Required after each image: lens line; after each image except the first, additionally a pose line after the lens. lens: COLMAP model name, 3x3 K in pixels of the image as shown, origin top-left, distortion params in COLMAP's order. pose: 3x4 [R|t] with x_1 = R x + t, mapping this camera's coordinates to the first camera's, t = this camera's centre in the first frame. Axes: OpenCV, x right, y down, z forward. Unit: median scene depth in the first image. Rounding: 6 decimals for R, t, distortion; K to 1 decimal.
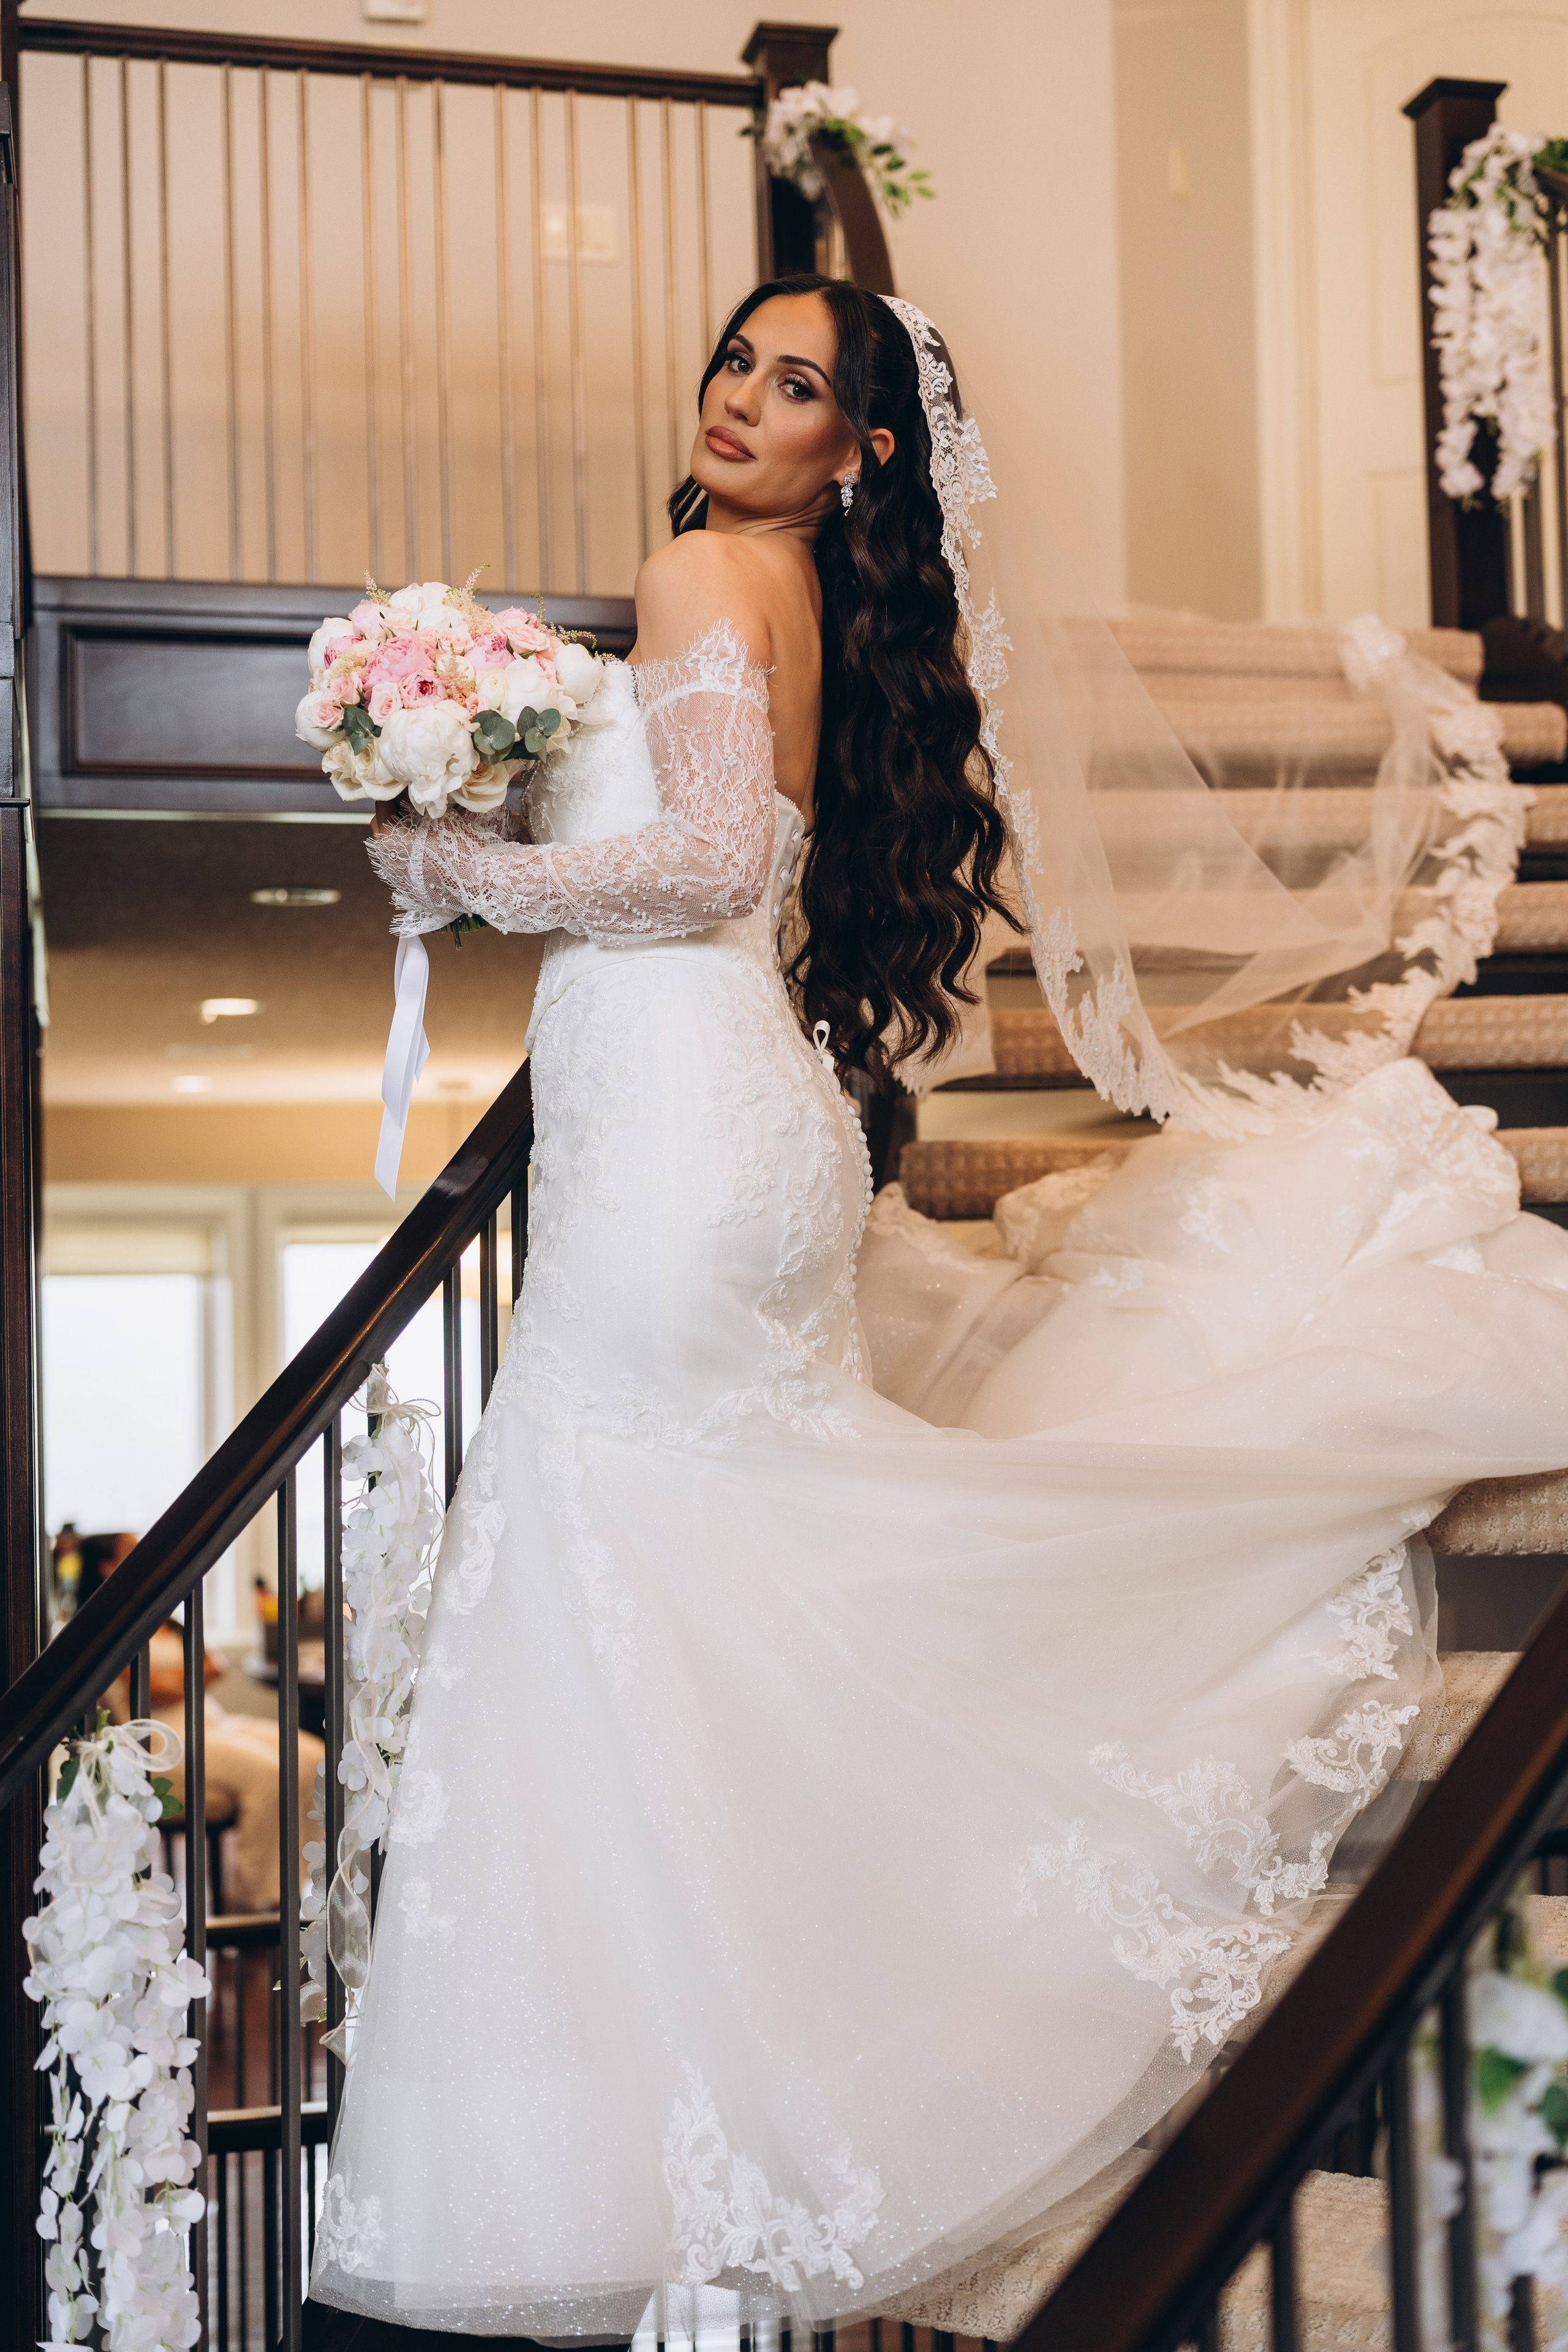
lens RADIAL K [[2978.6, 0, 820.9], [0, 2978.6, 1169.5], [0, 0, 1]] dist [-0.000857, 0.025410]
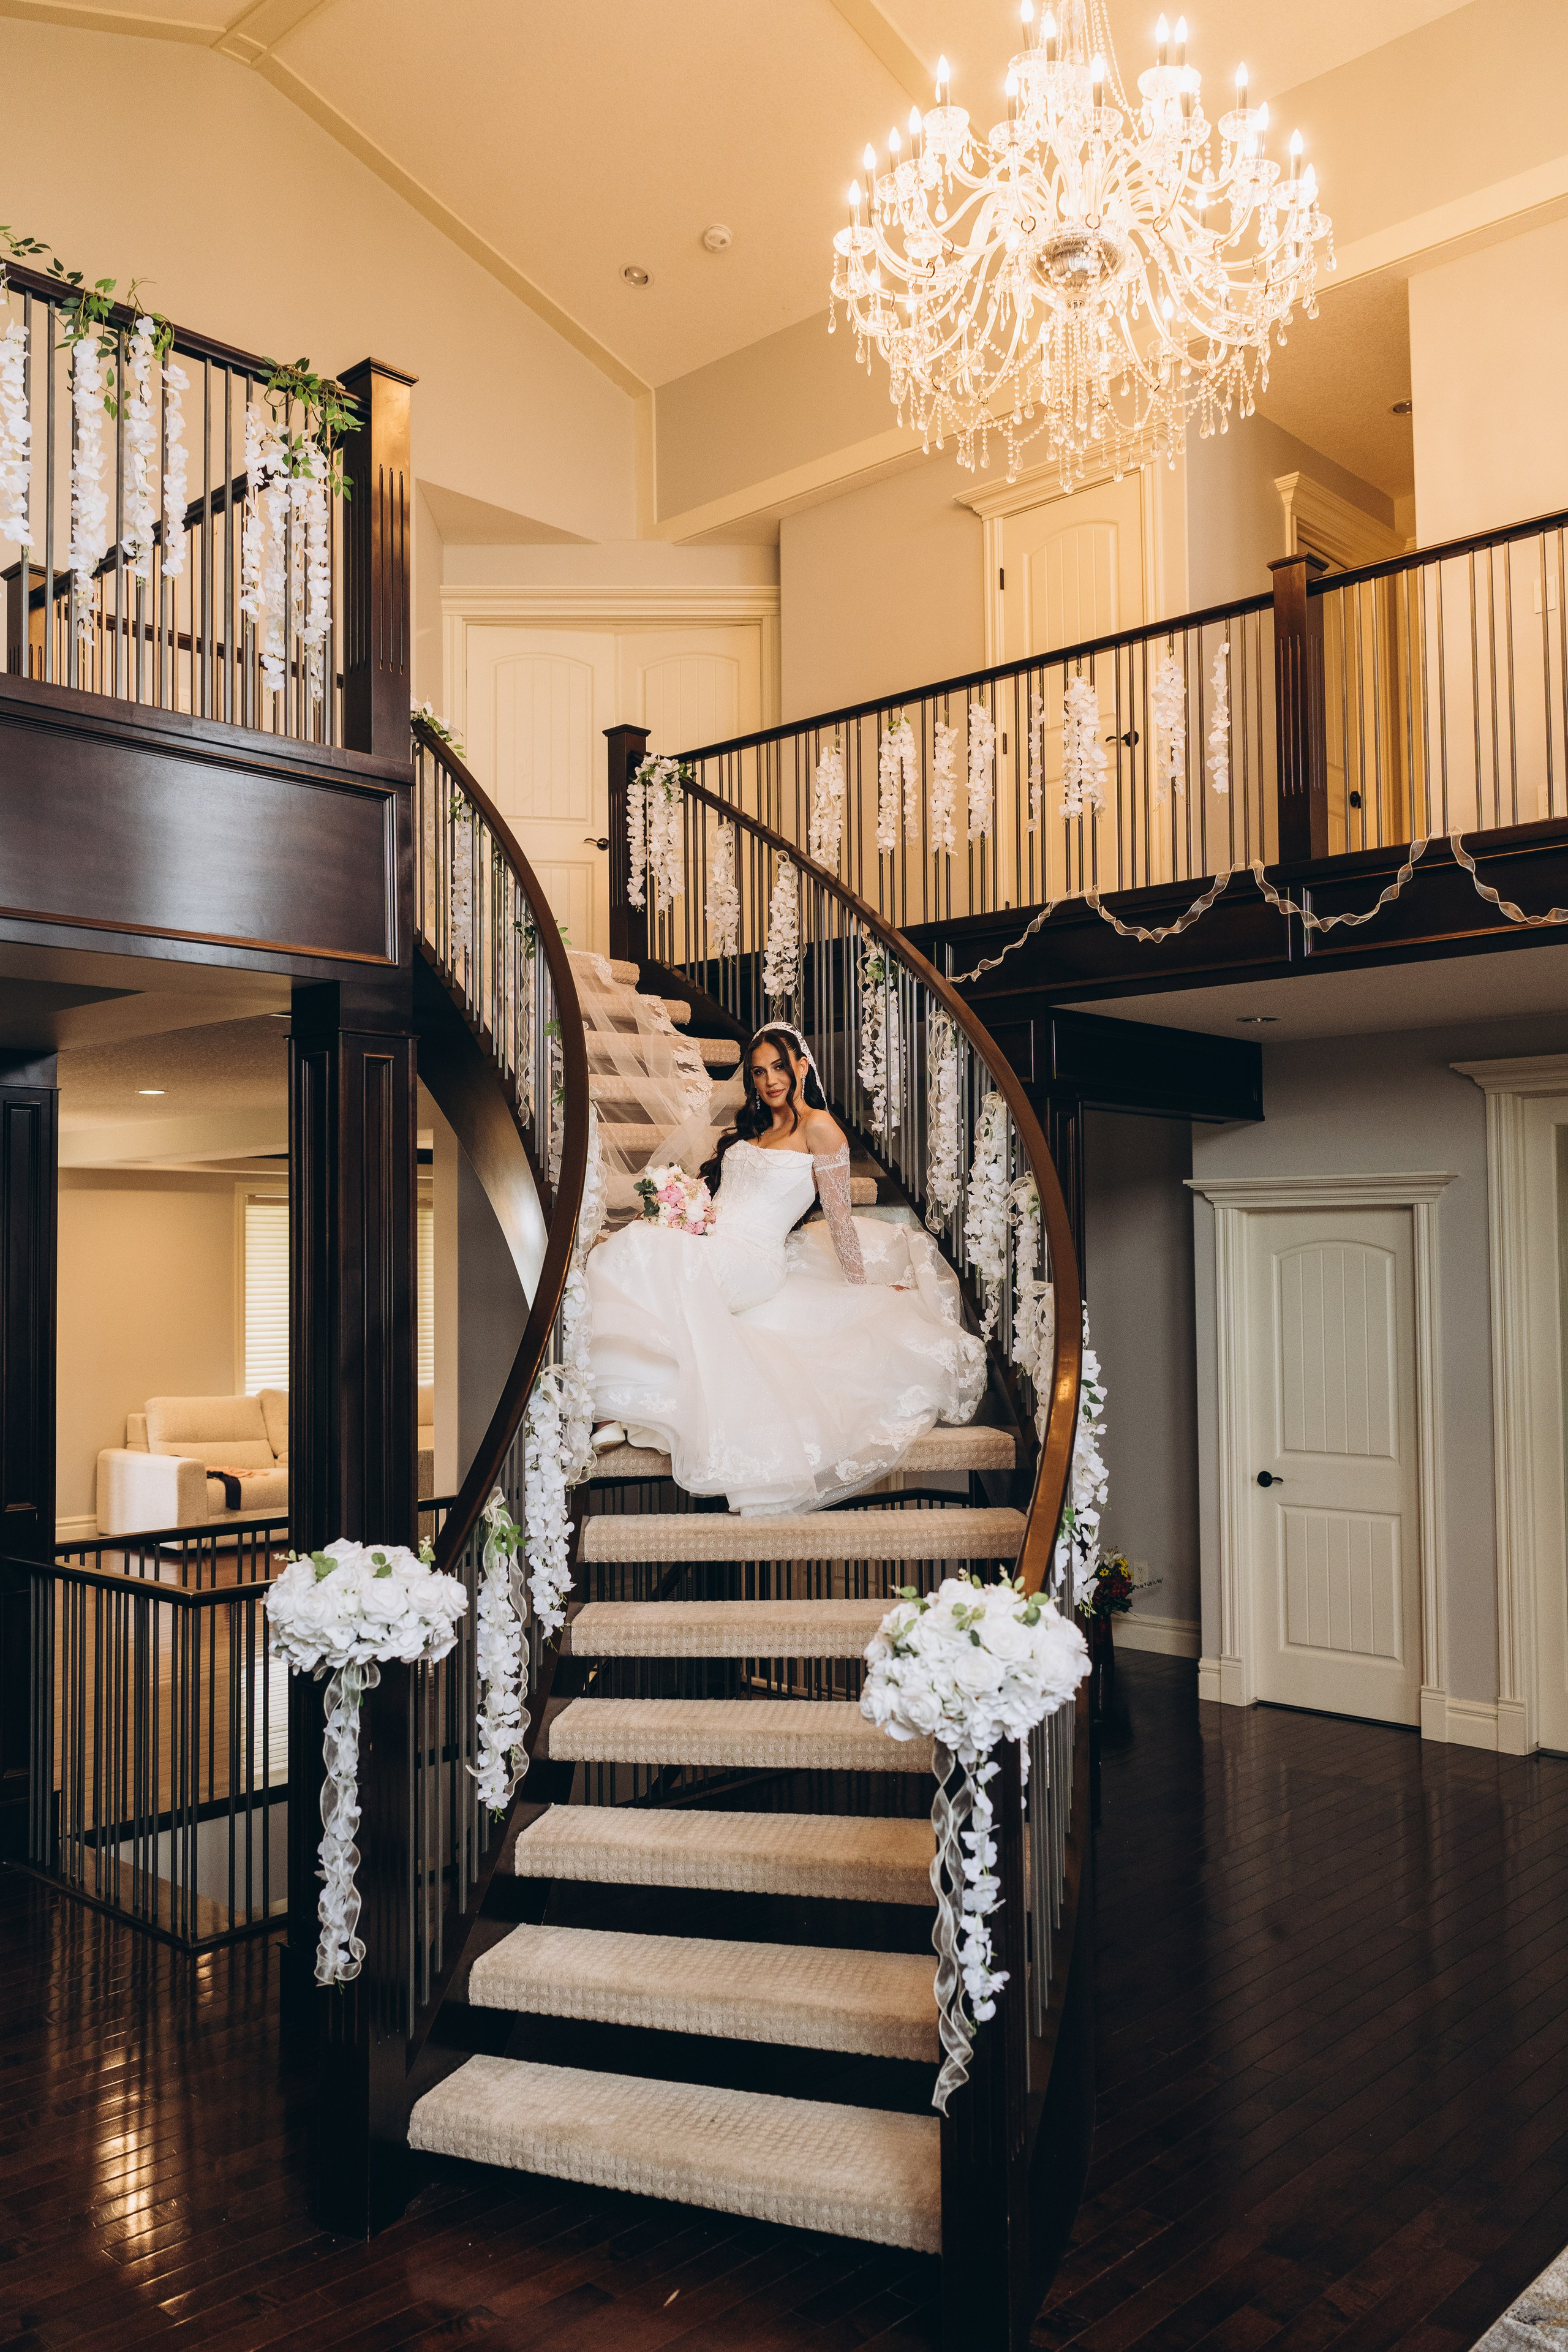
lens RADIAL K [[1862.1, 0, 801.2], [0, 1862.1, 1171.6], [0, 0, 1]] dist [0.006468, -0.002833]
pose [[0.839436, 0.038708, 0.542079, -0.512618], [-0.032558, 0.999251, -0.020936, 0.011968], [-0.542483, -0.000074, 0.840067, -0.340763]]
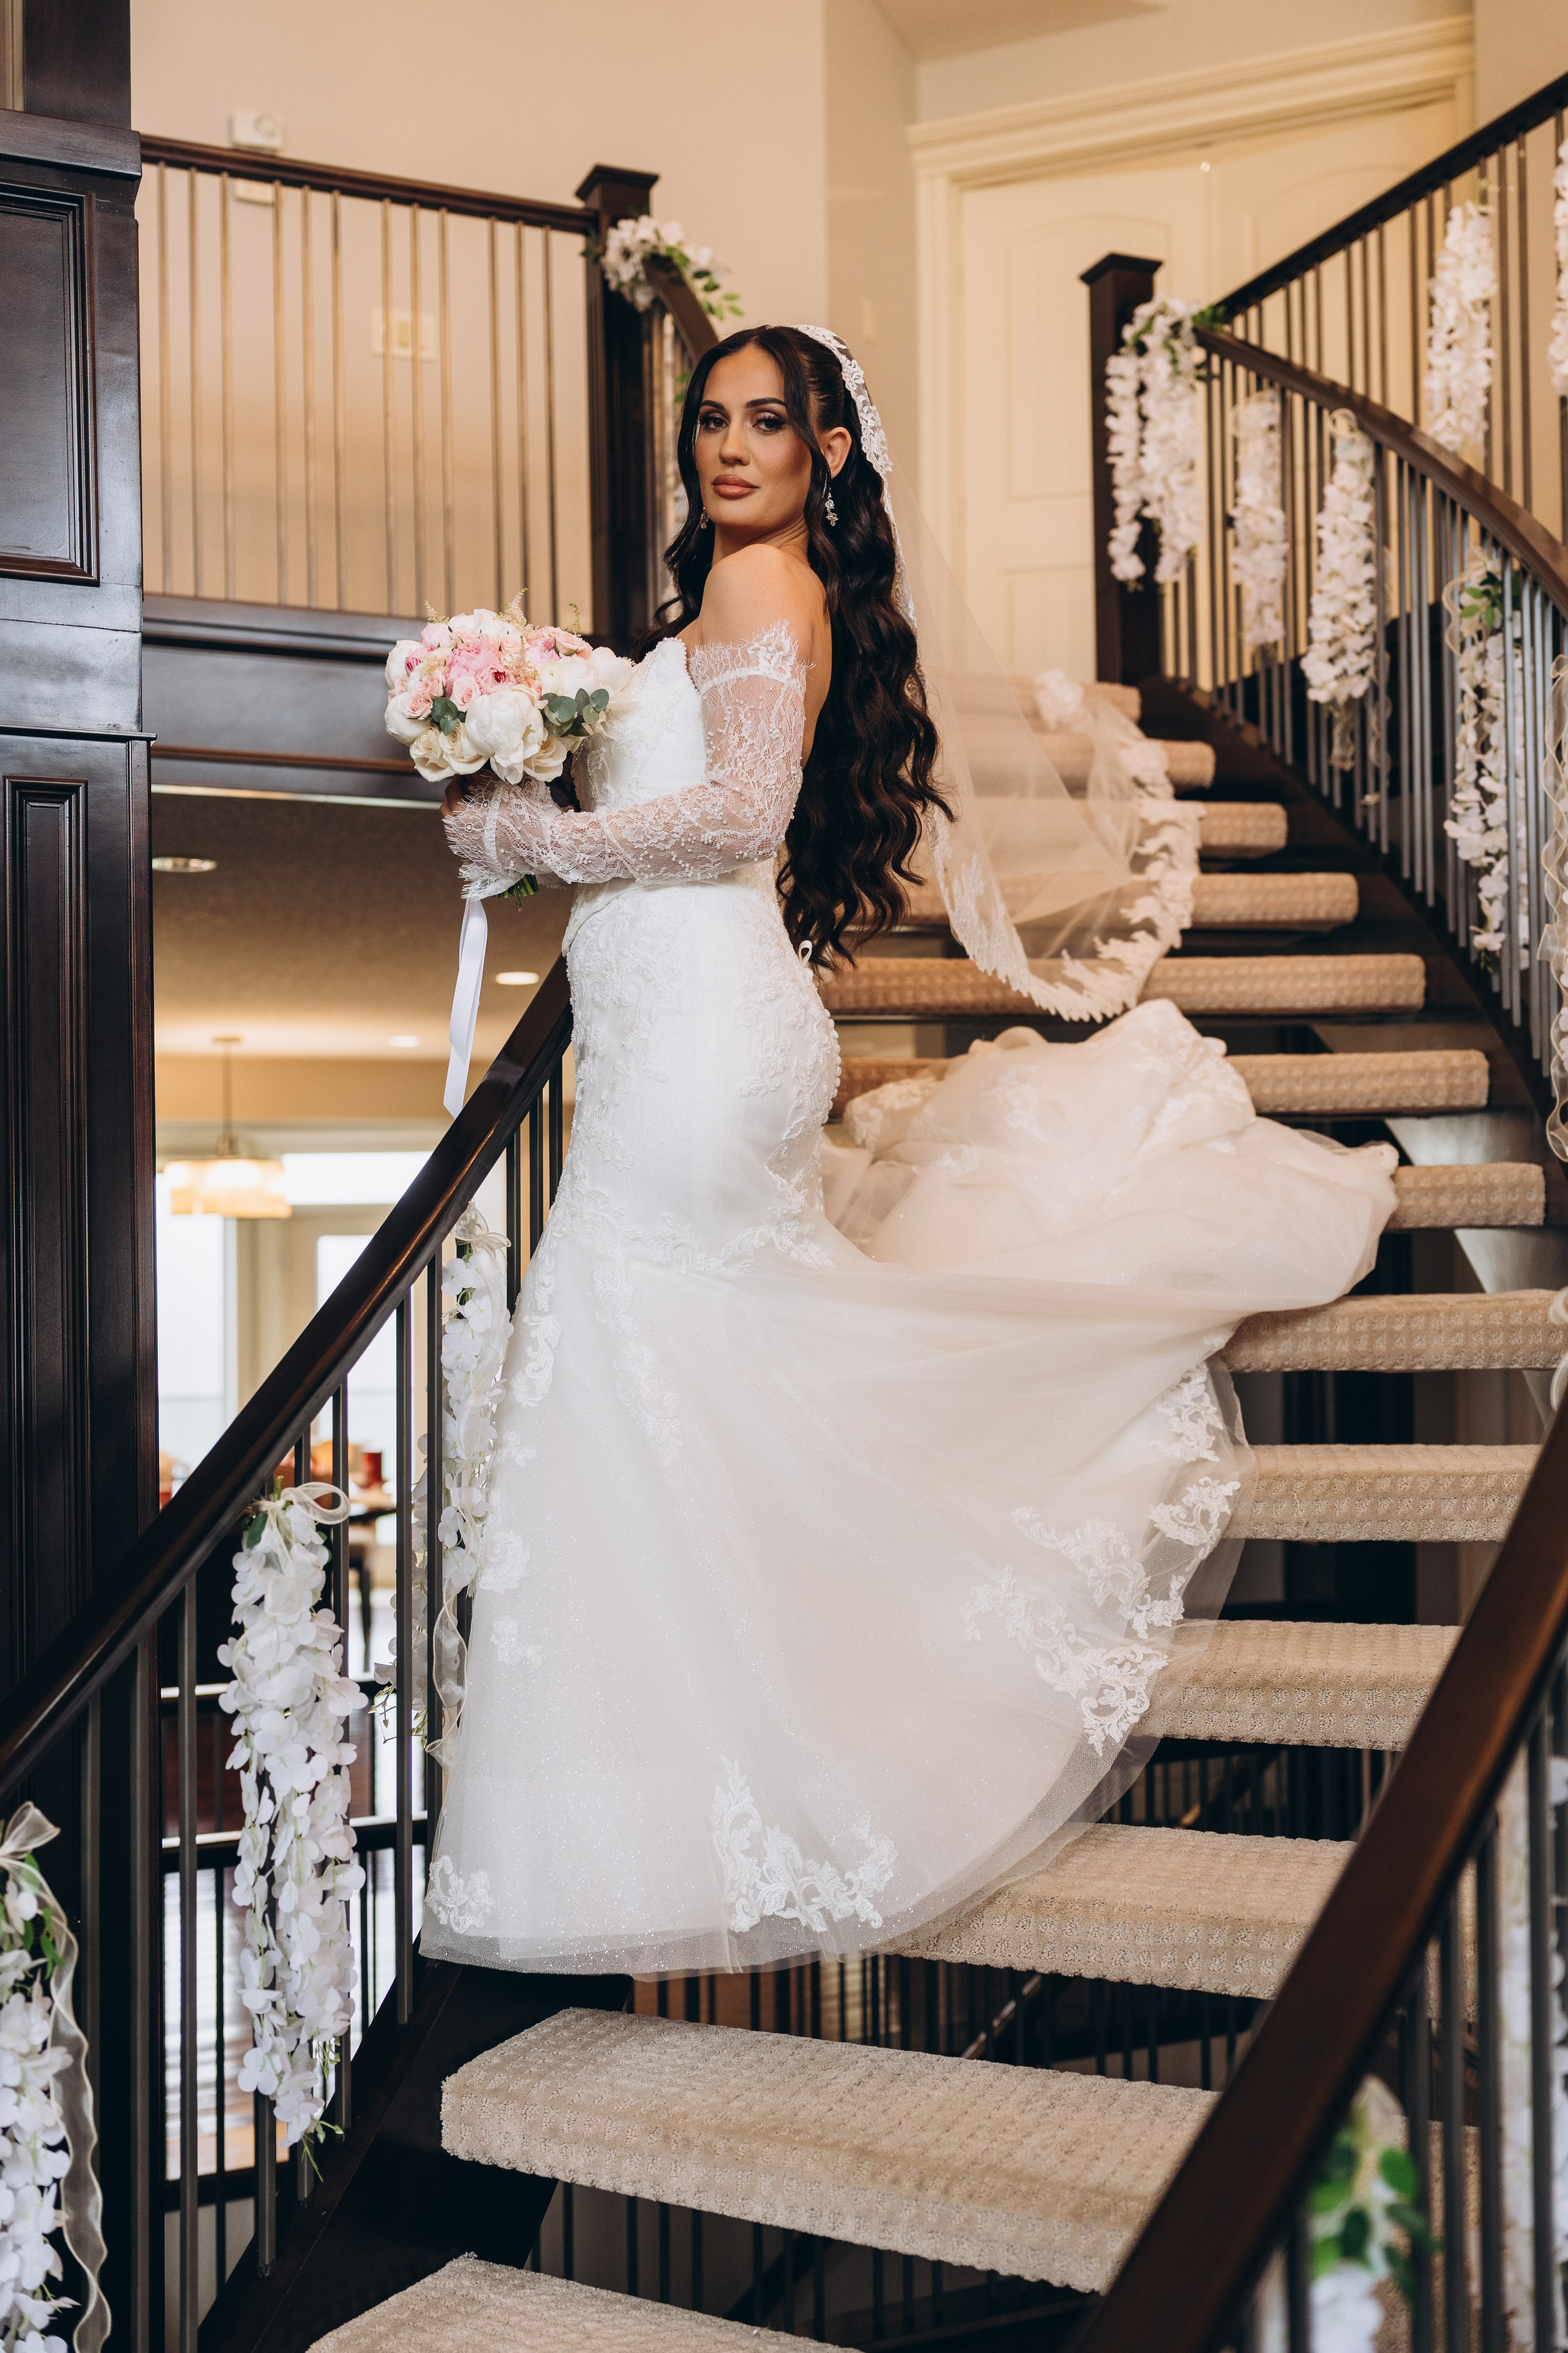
lens RADIAL K [[2347.2, 0, 789.2], [0, 2347.2, 1193.3], [0, 0, 1]] dist [-0.002934, 0.000407]
pose [[0.987977, 0.011980, 0.154133, -0.091645], [-0.015648, 0.999622, 0.022604, 0.020643], [-0.153804, -0.024745, 0.987791, 0.012706]]
